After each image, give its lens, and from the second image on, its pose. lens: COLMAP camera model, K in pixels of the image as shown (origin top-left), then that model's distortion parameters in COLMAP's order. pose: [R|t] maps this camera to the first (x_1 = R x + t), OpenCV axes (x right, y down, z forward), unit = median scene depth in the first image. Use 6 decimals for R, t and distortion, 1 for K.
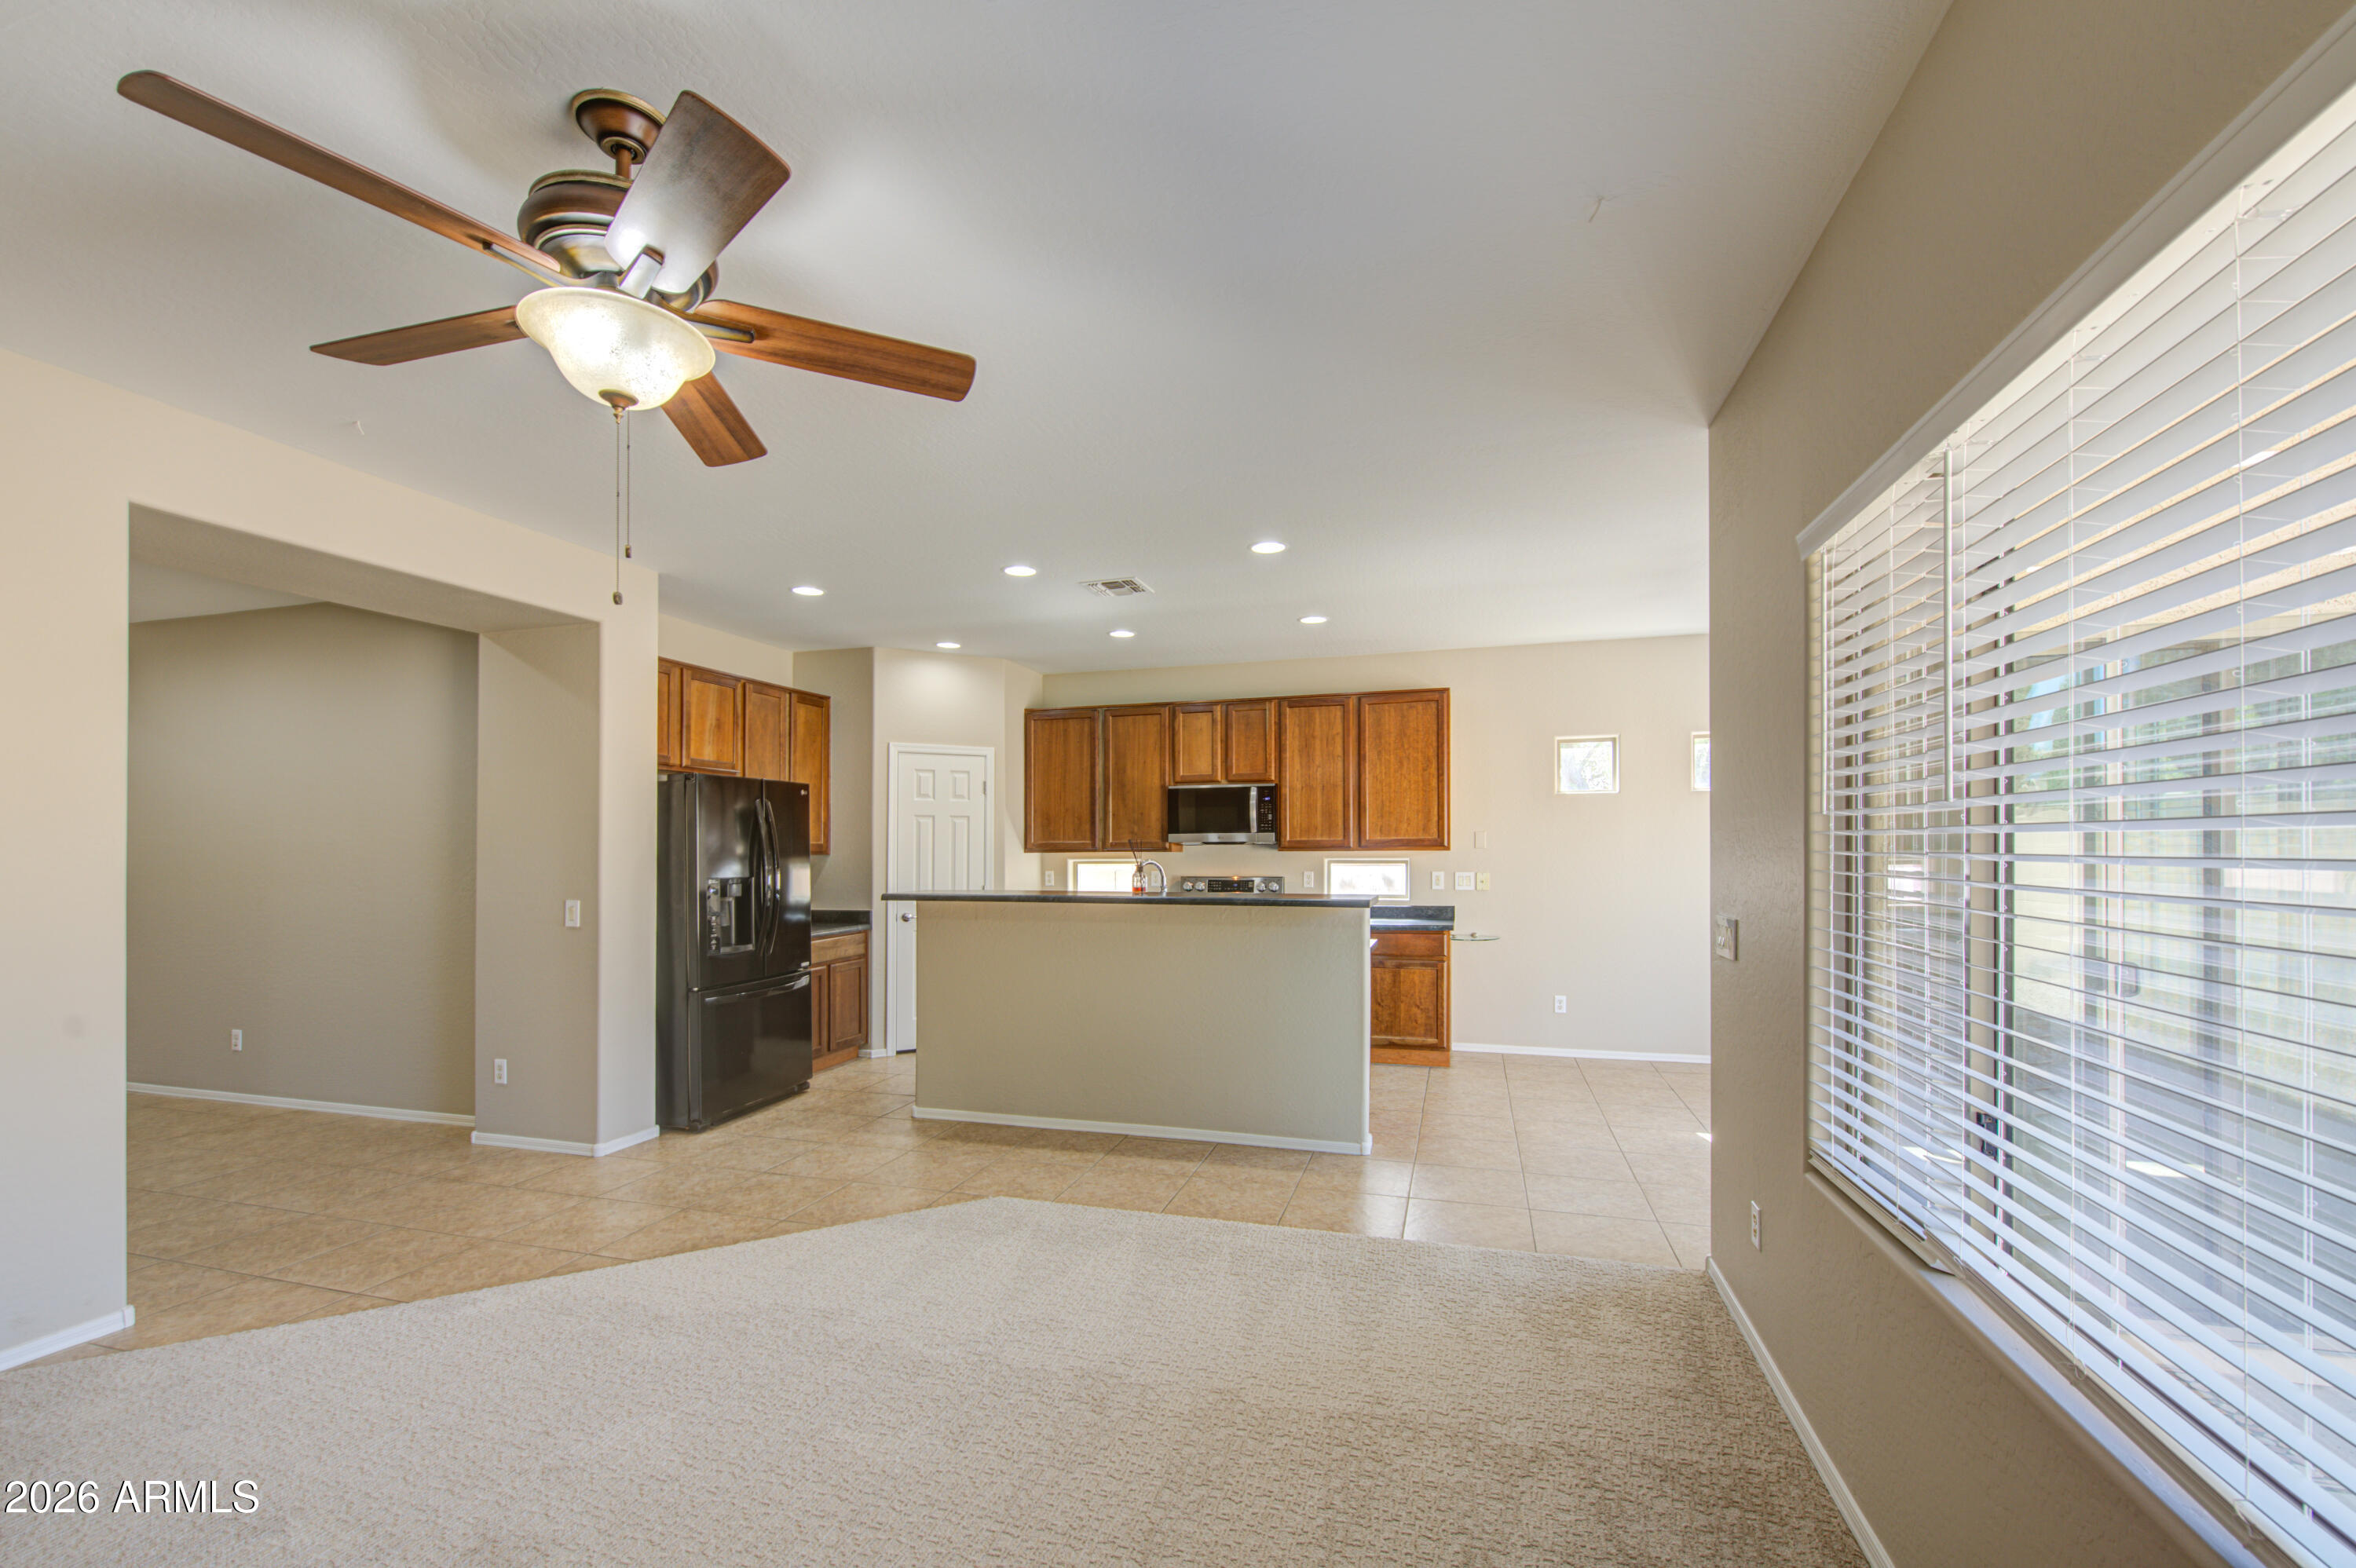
lens RADIAL K [[979.6, 0, 1175.7], [0, 979.6, 826.2], [0, 0, 1]] dist [0.000384, -0.000031]
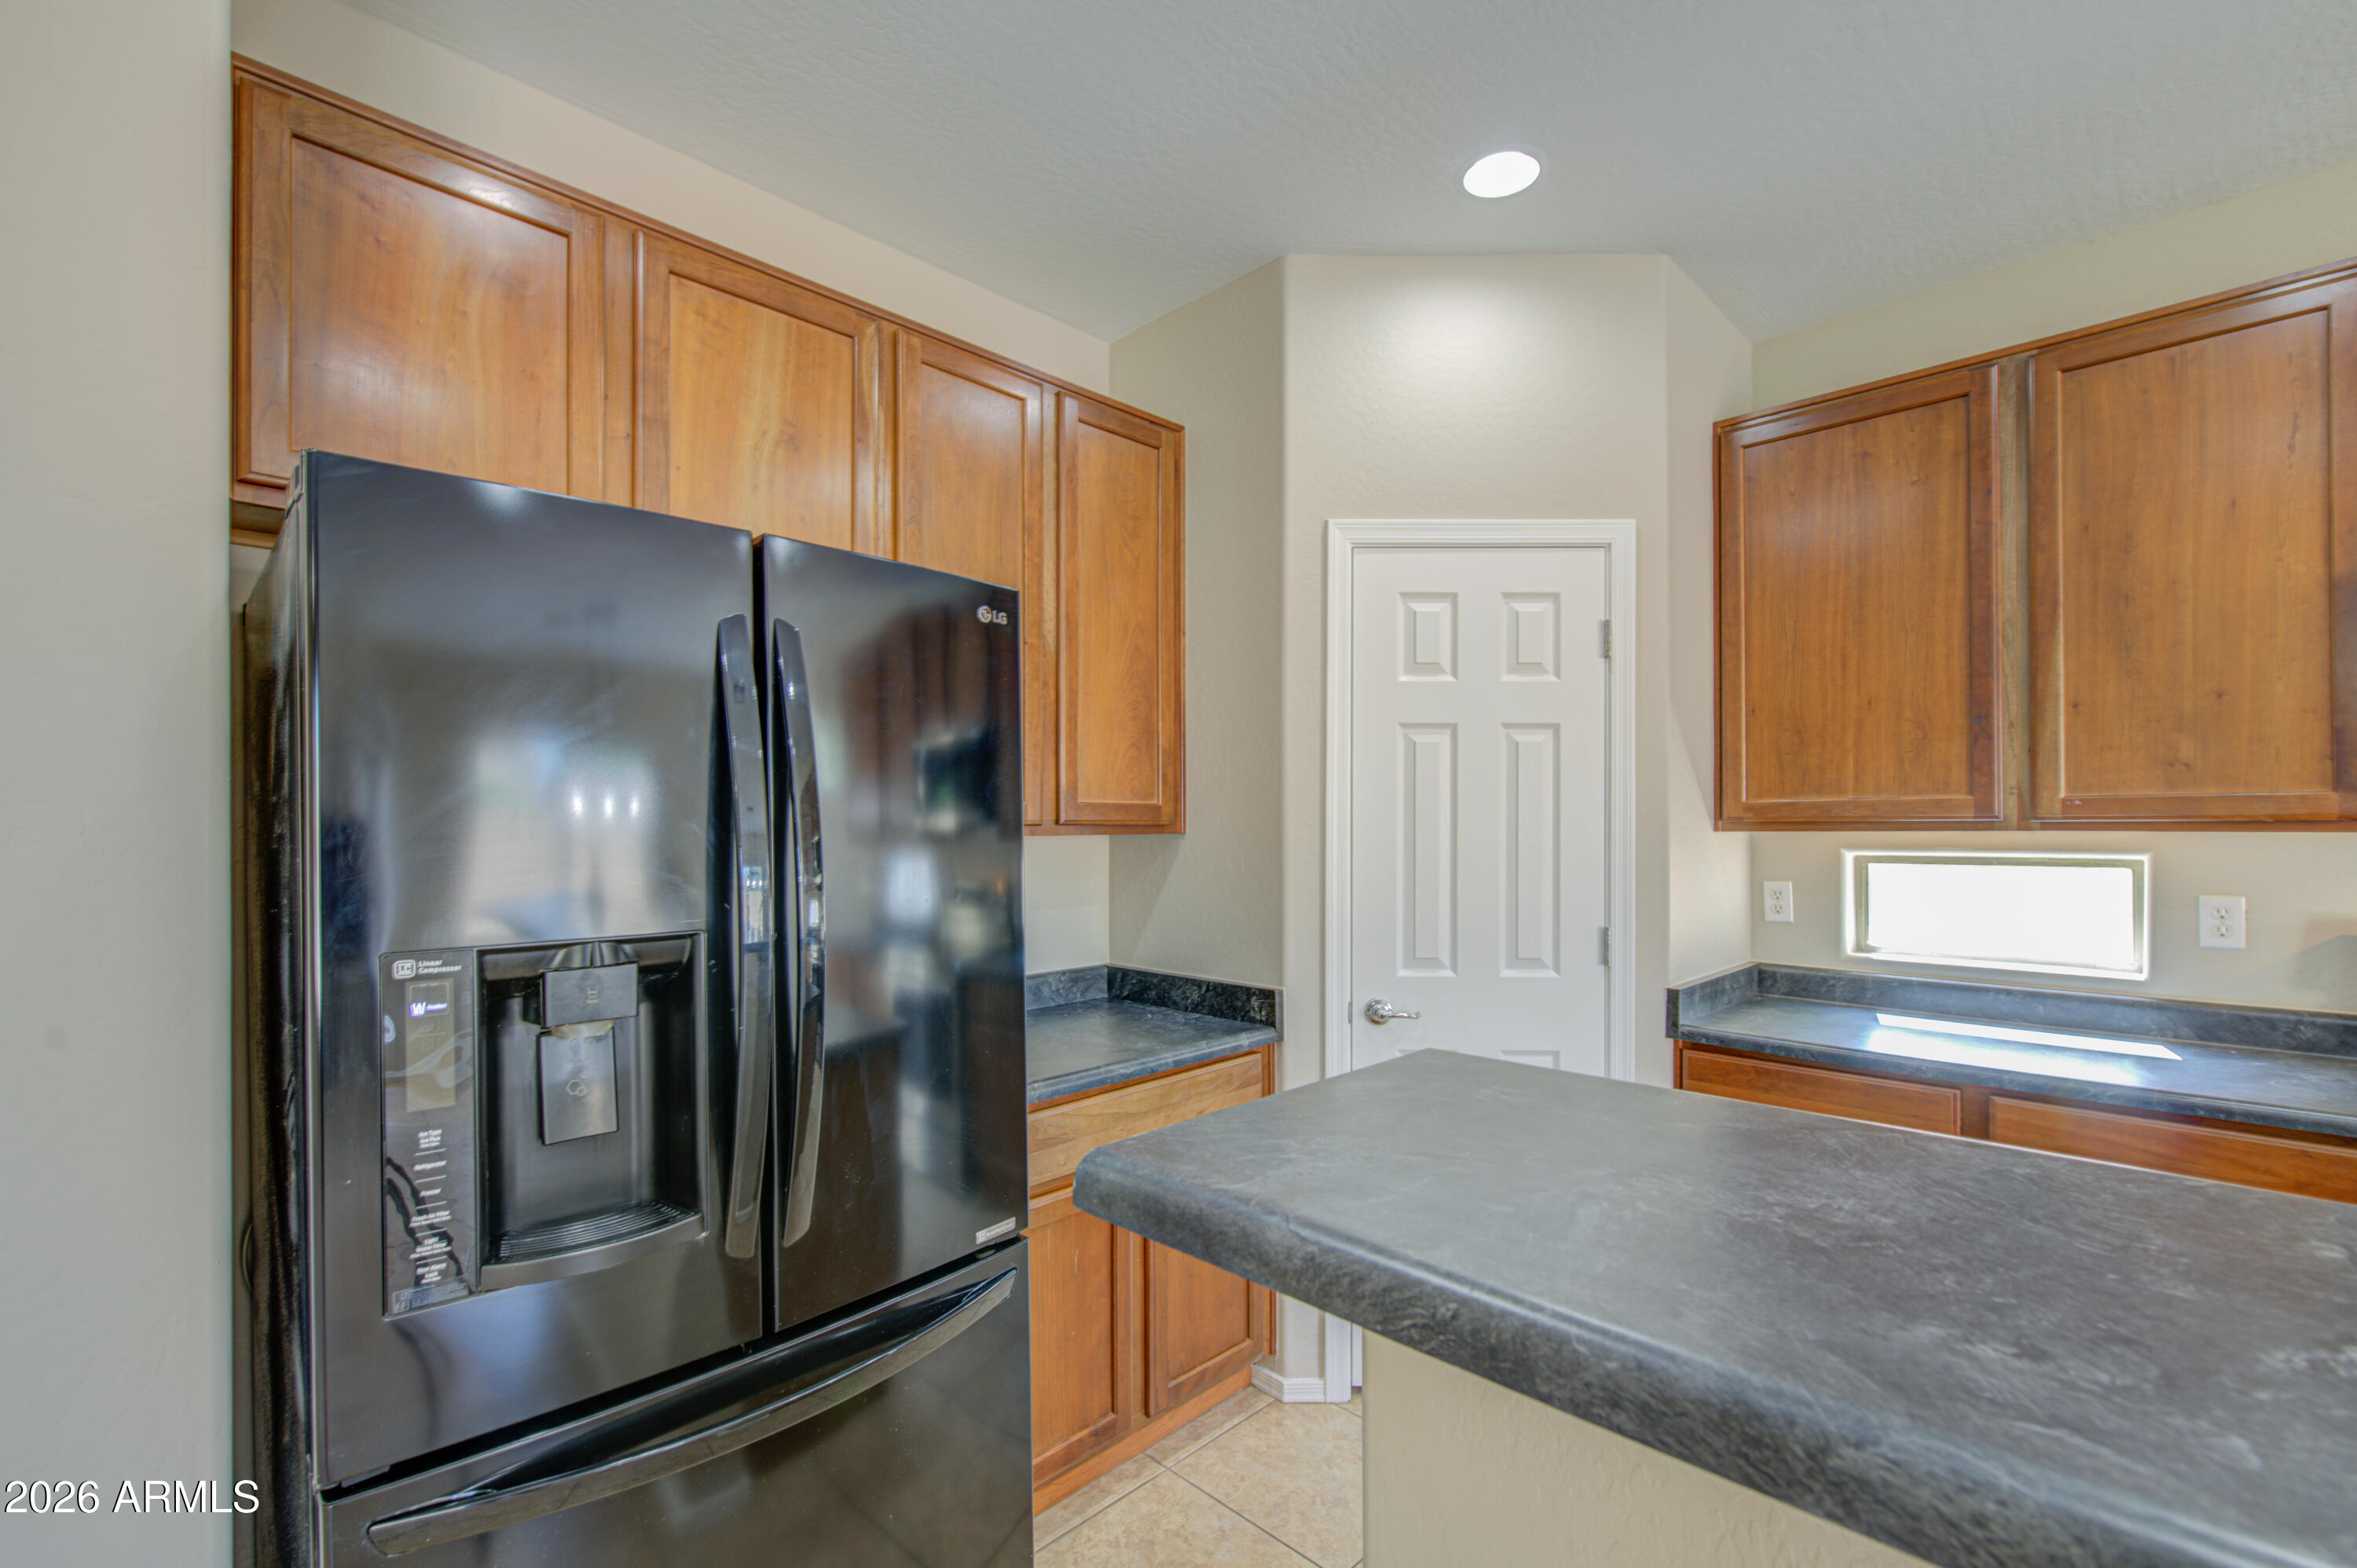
lens RADIAL K [[1008.7, 0, 1172.2], [0, 1008.7, 820.1], [0, 0, 1]] dist [-0.000167, -0.000391]
pose [[0.873267, 0.002854, -0.487234, -0.162092], [0.008715, 0.999731, 0.021476, 0.014966], [0.487164, -0.023000, 0.873008, 0.646257]]
